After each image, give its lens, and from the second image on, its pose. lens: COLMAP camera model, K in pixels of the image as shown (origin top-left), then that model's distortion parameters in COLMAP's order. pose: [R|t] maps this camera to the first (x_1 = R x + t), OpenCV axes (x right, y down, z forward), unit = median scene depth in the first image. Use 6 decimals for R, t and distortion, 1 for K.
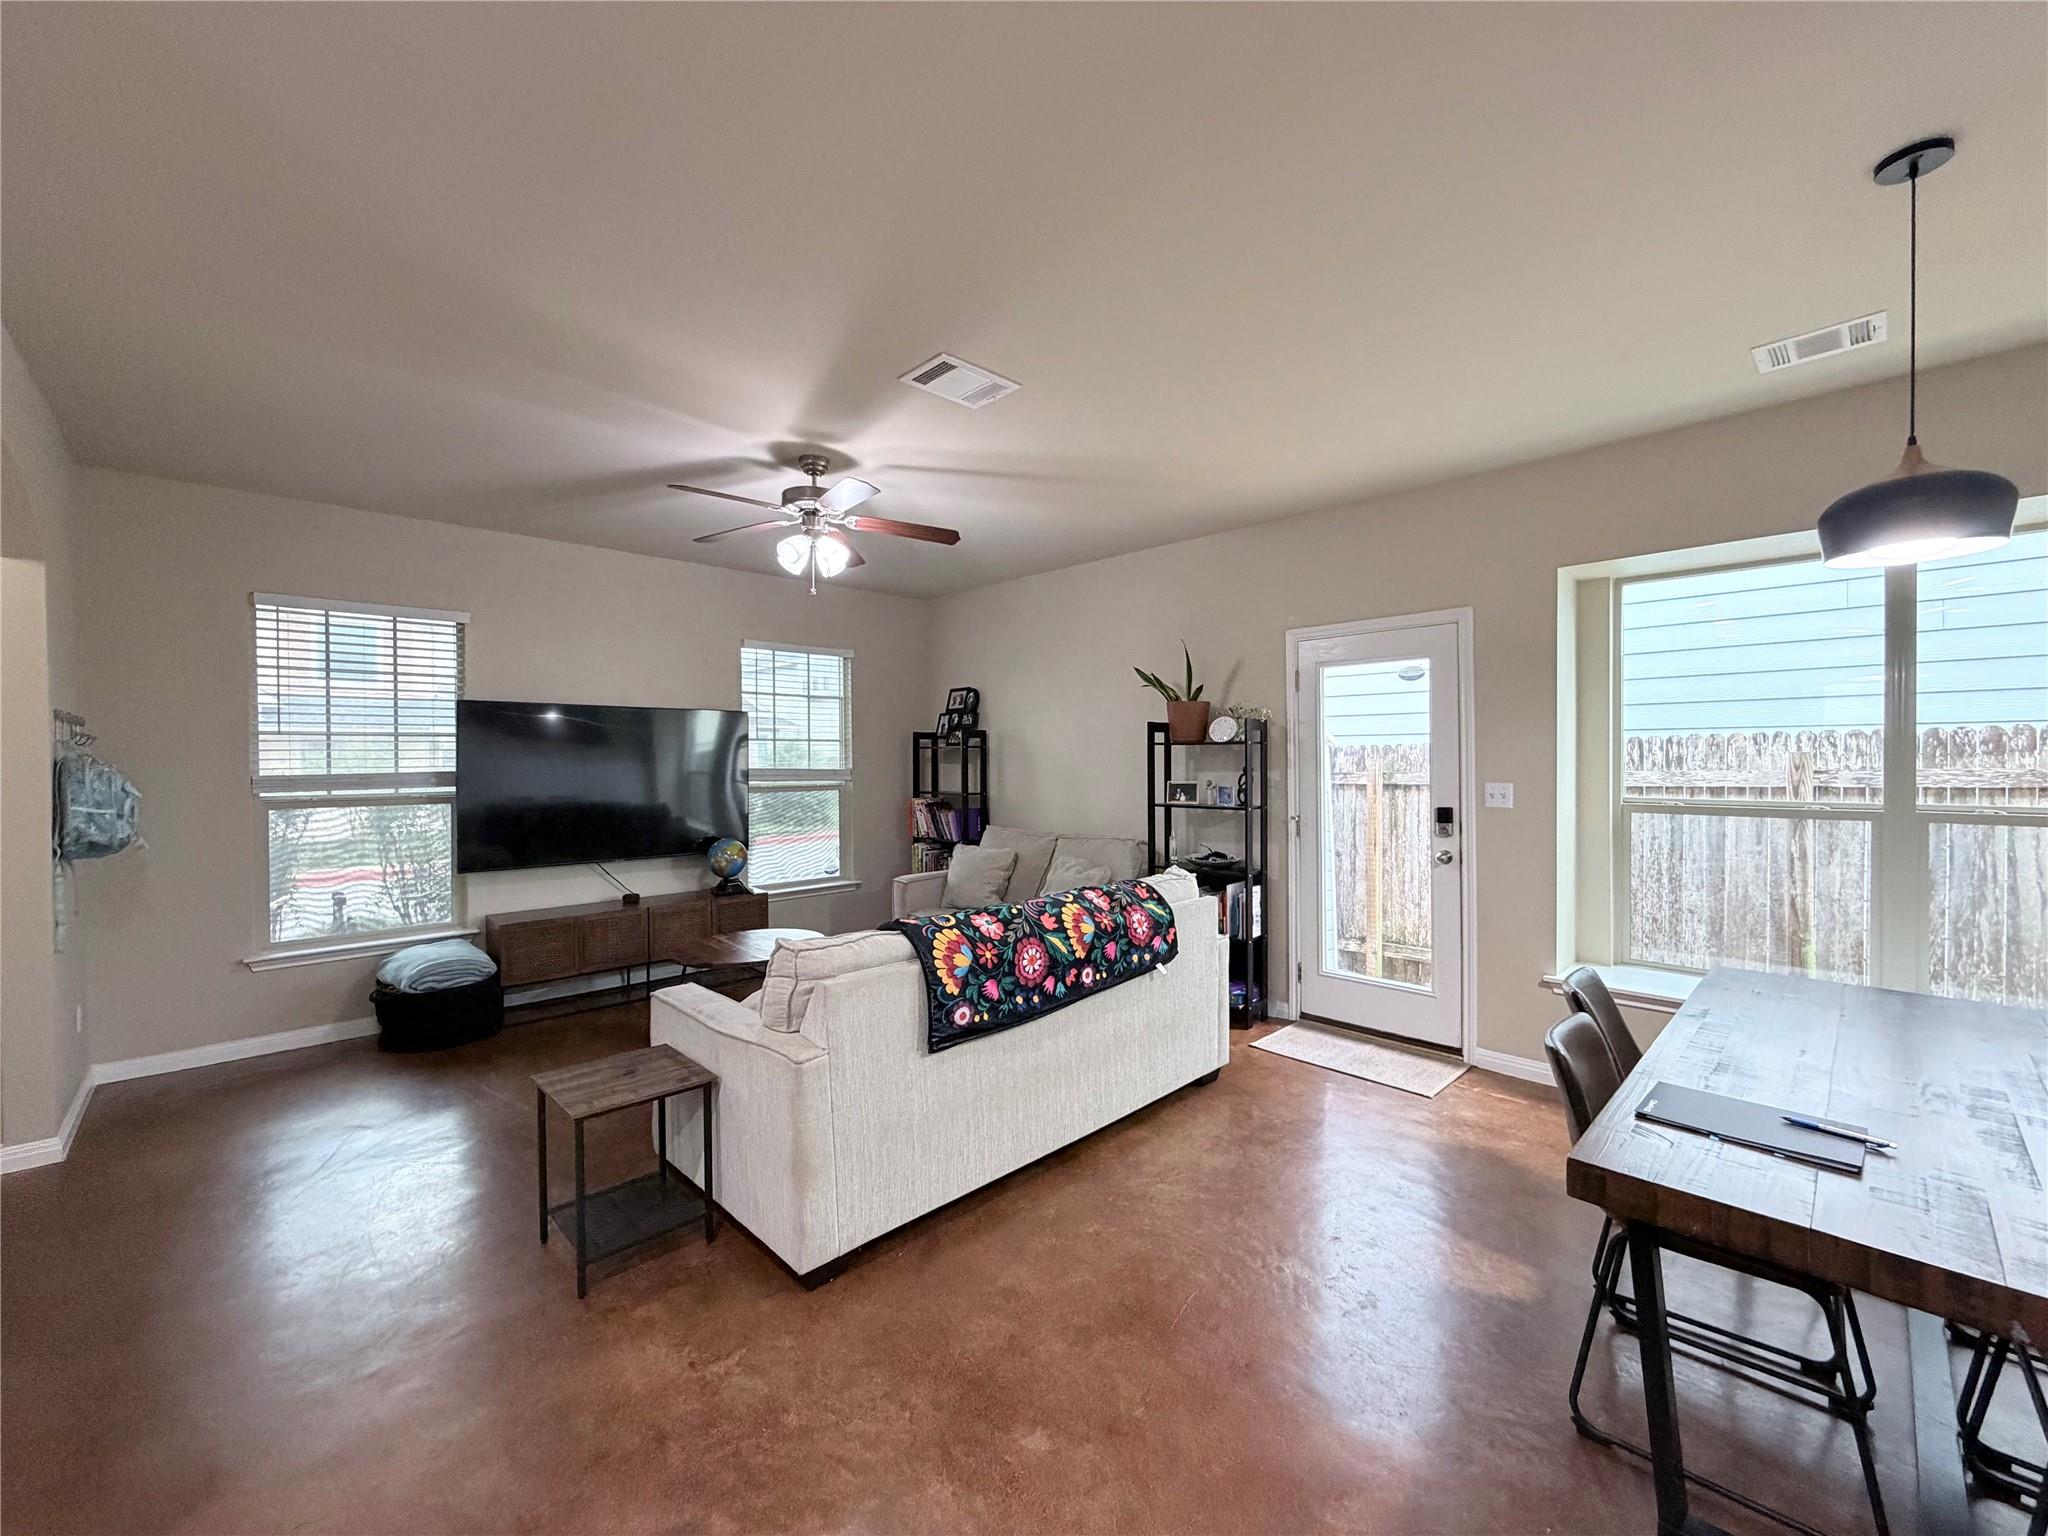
lens RADIAL K [[821.4, 0, 1017.6], [0, 821.4, 766.5], [0, 0, 1]] dist [0.001302, -0.000764]
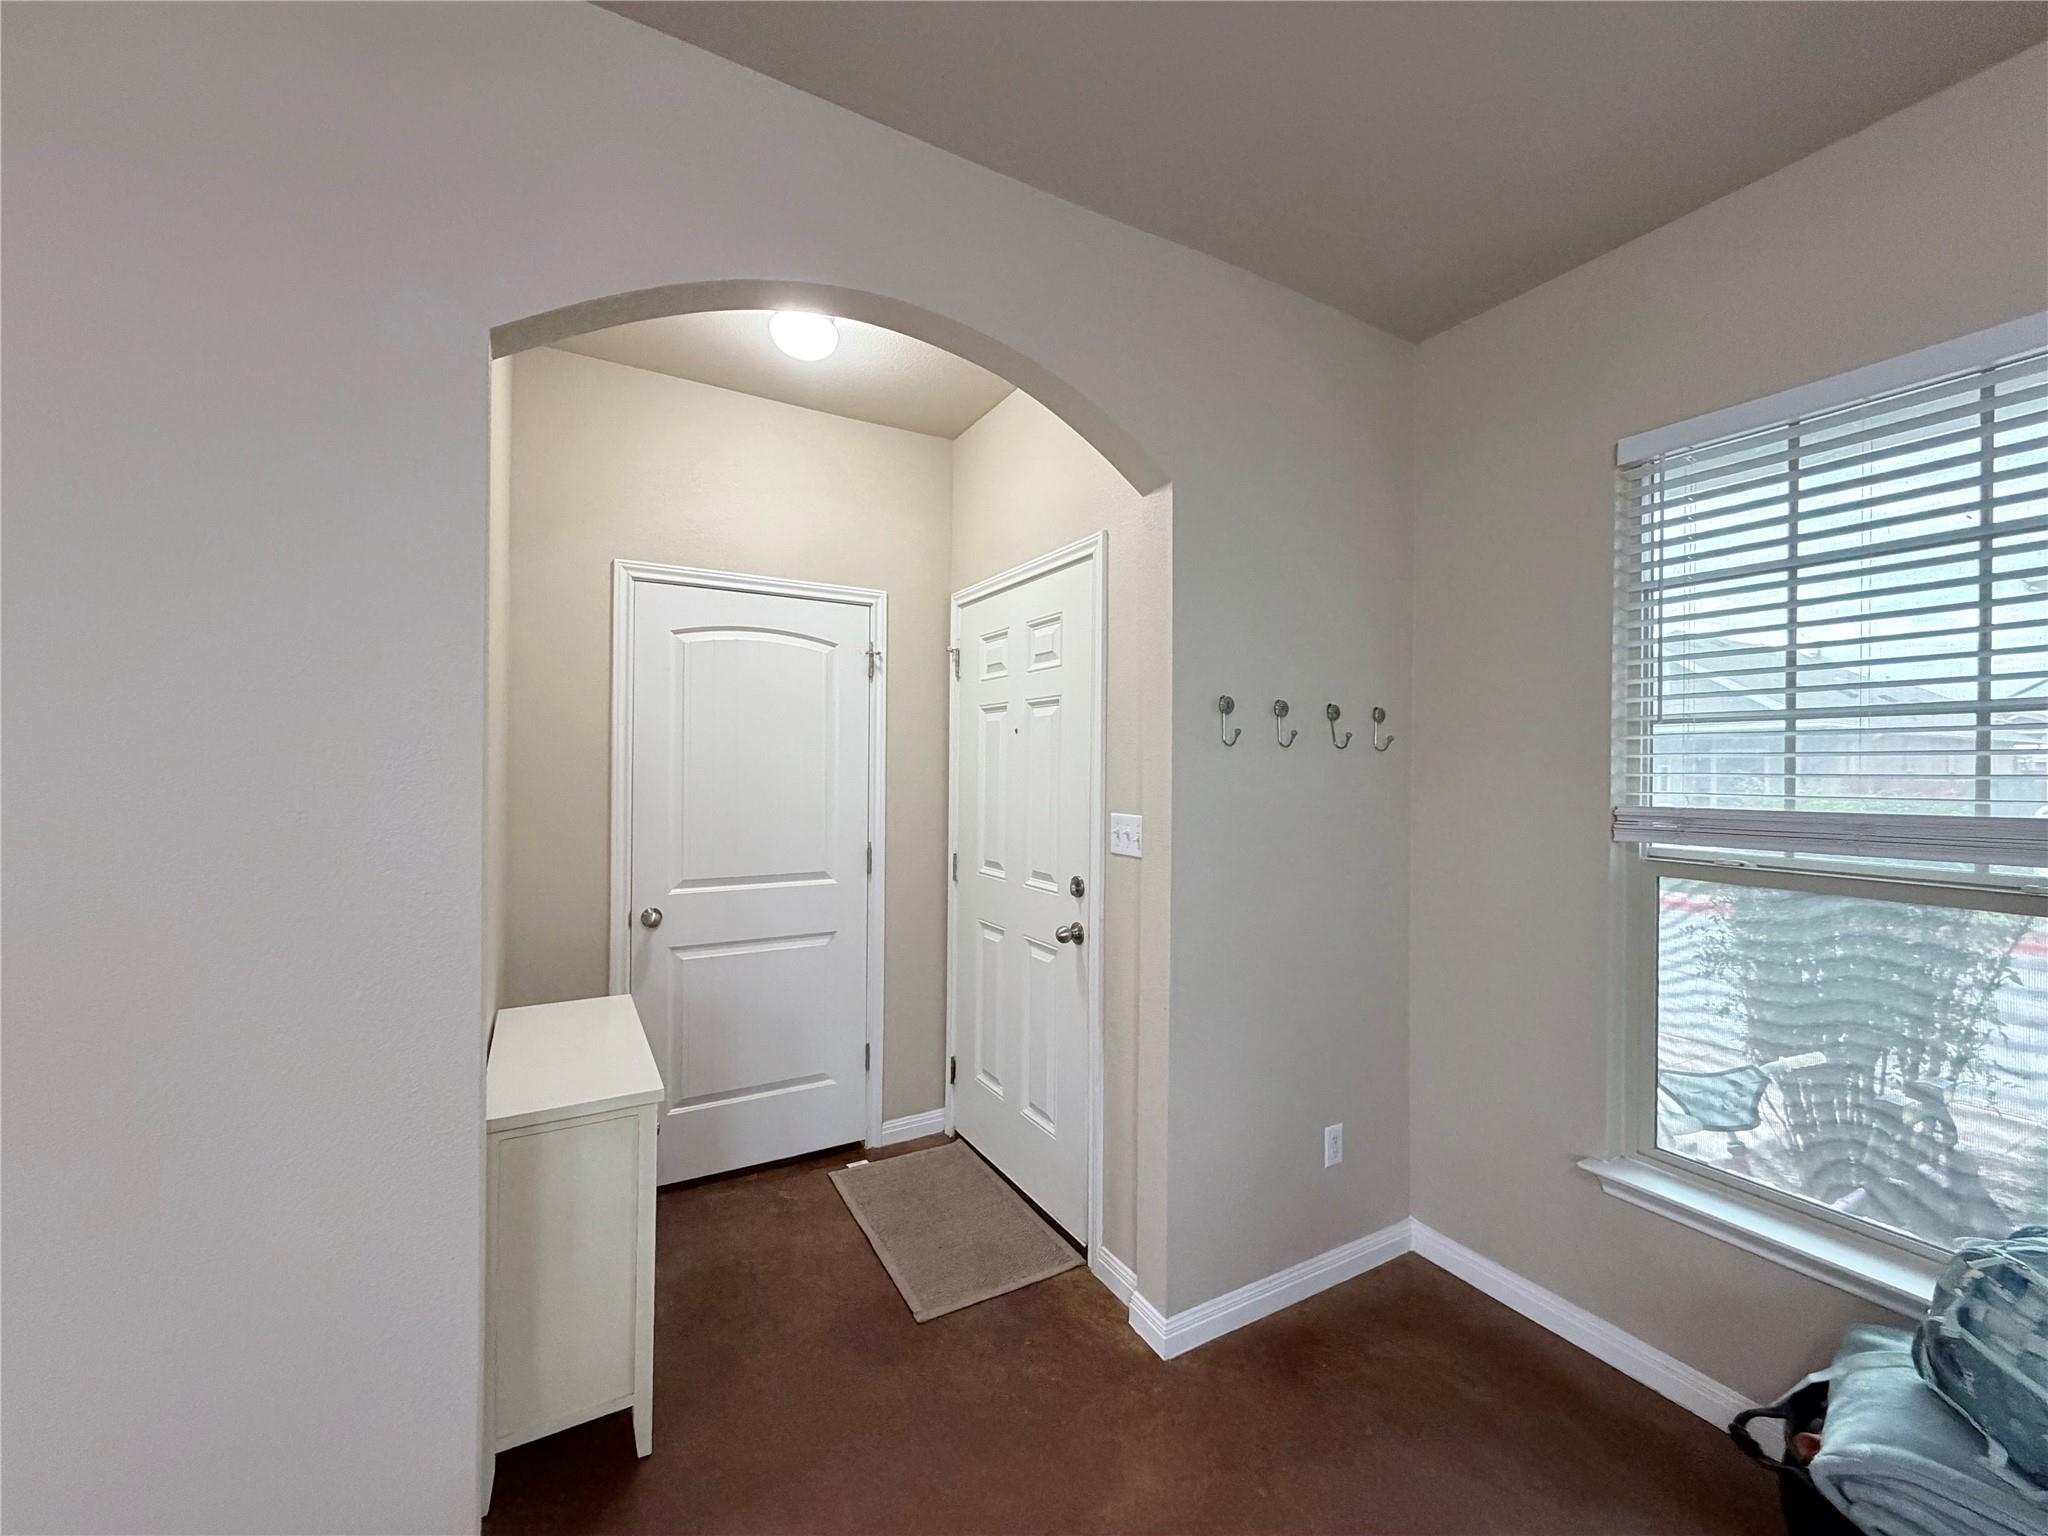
lens RADIAL K [[821.4, 0, 1018.1], [0, 821.4, 758.1], [0, 0, 1]] dist [0.001302, -0.000764]
pose [[-0.257058, -0.013871, -0.966296, -0.368786], [-0.022756, 0.999707, -0.008297, -0.006108], [0.966128, 0.019856, -0.257298, 0.818804]]
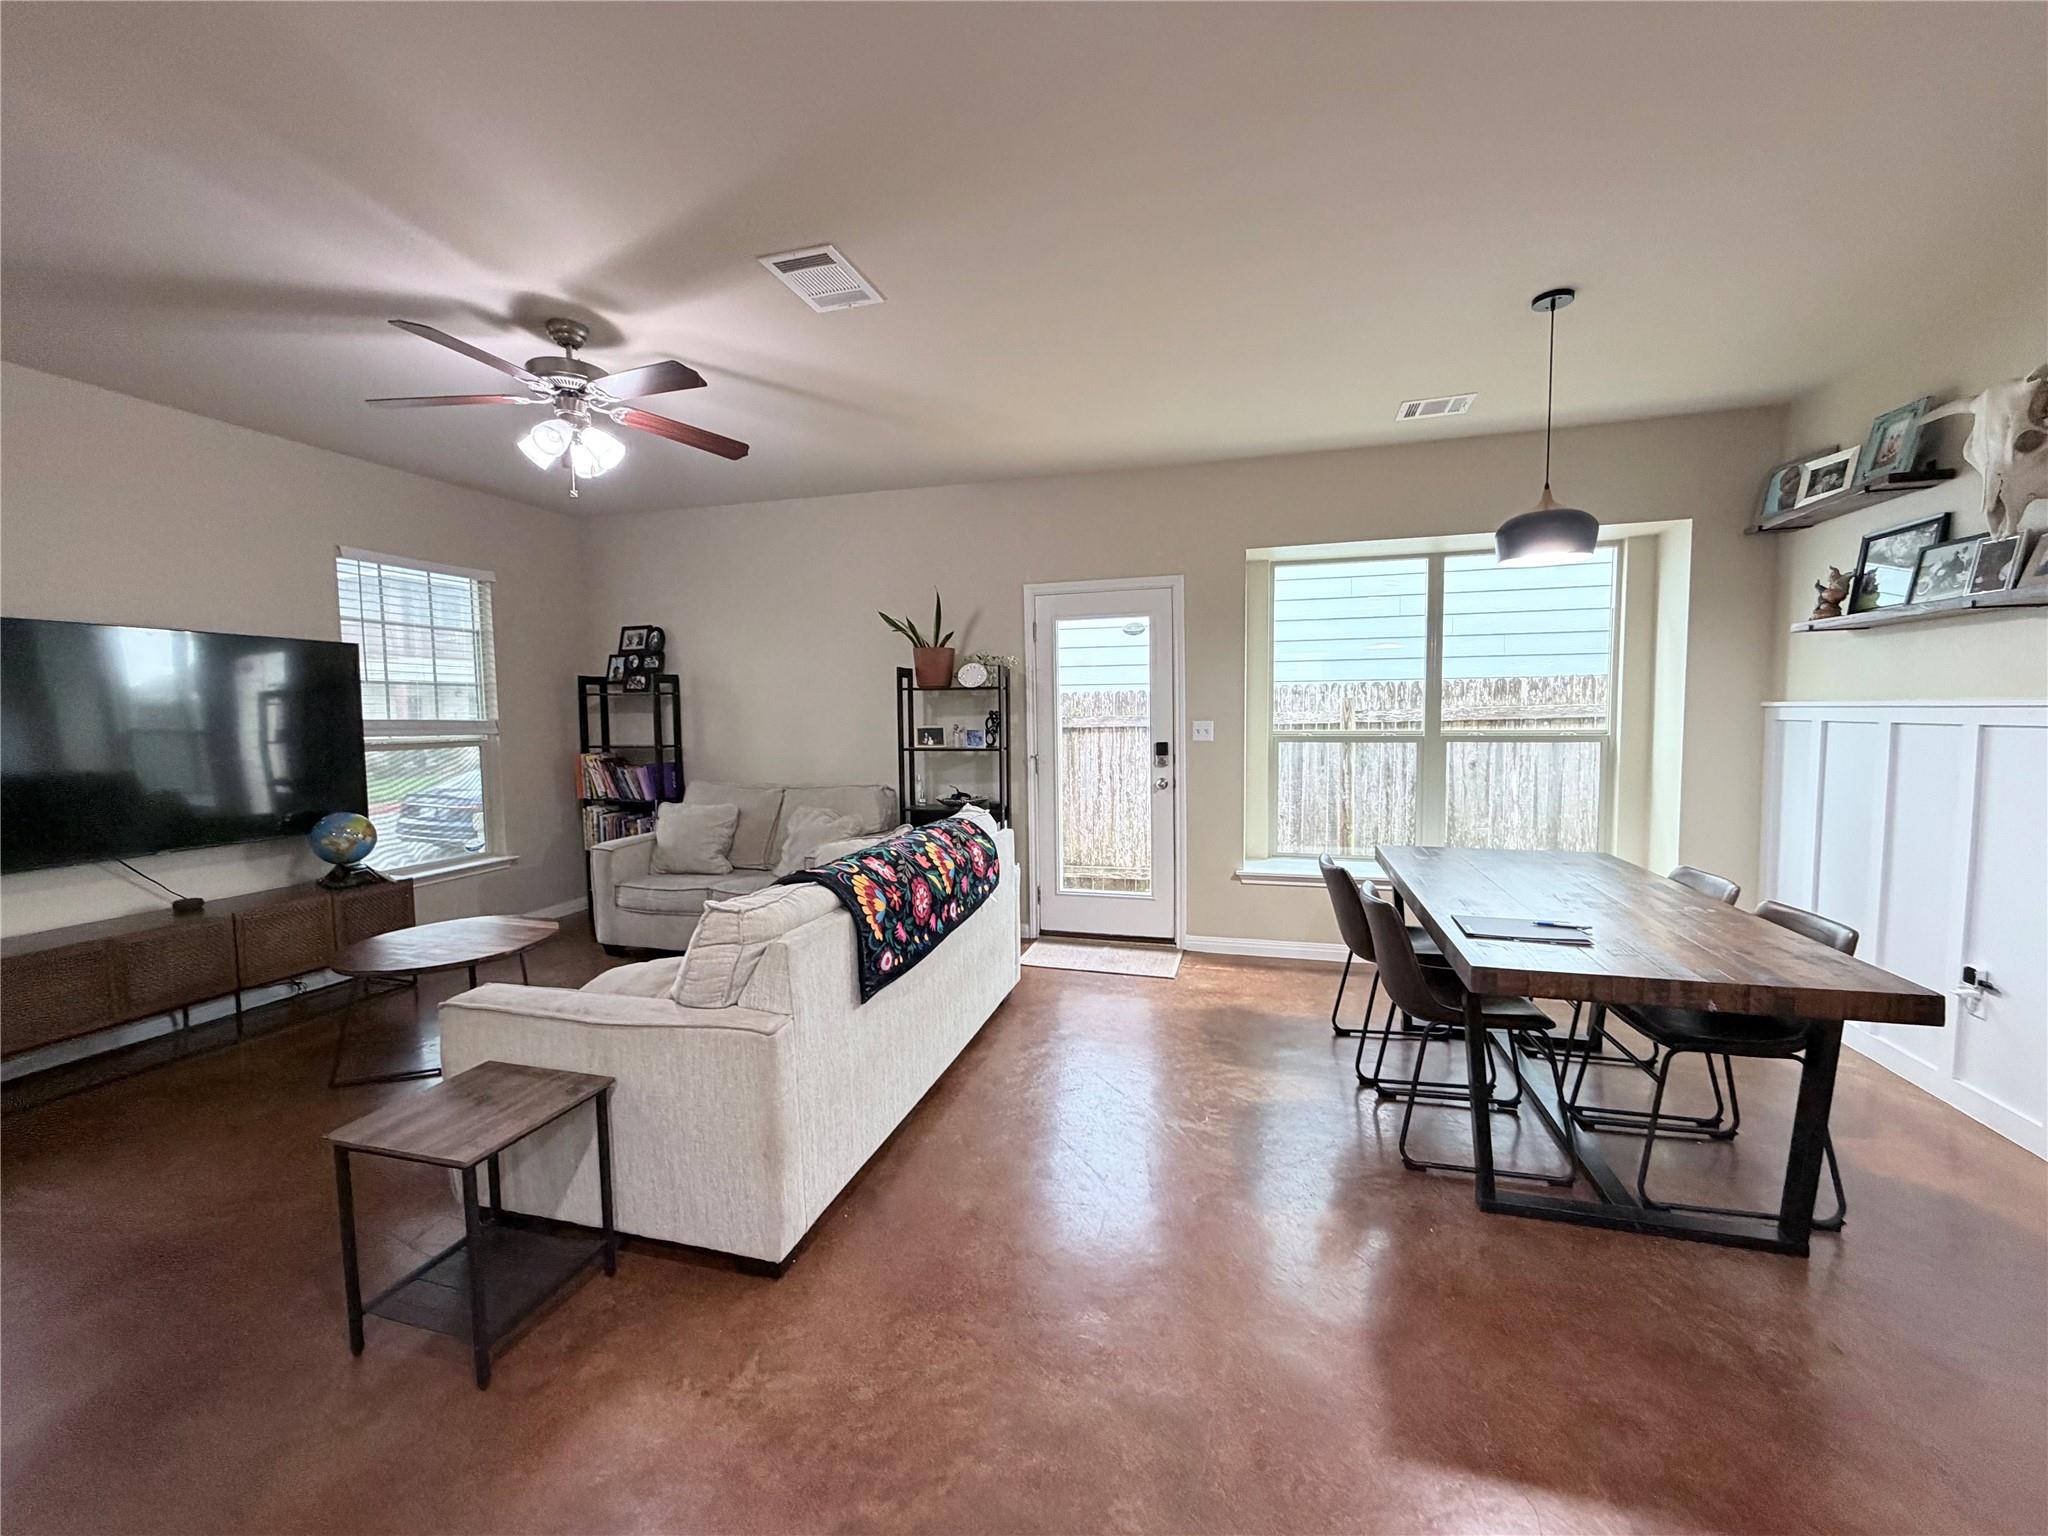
lens RADIAL K [[821.4, 0, 1019.7], [0, 821.4, 766.1], [0, 0, 1]] dist [0.001302, -0.000764]
pose [[0.867494, -0.038272, 0.495974, -0.265446], [0.011532, 0.998315, 0.056866, 0.014197], [-0.497315, -0.043611, 0.866473, 0.062460]]
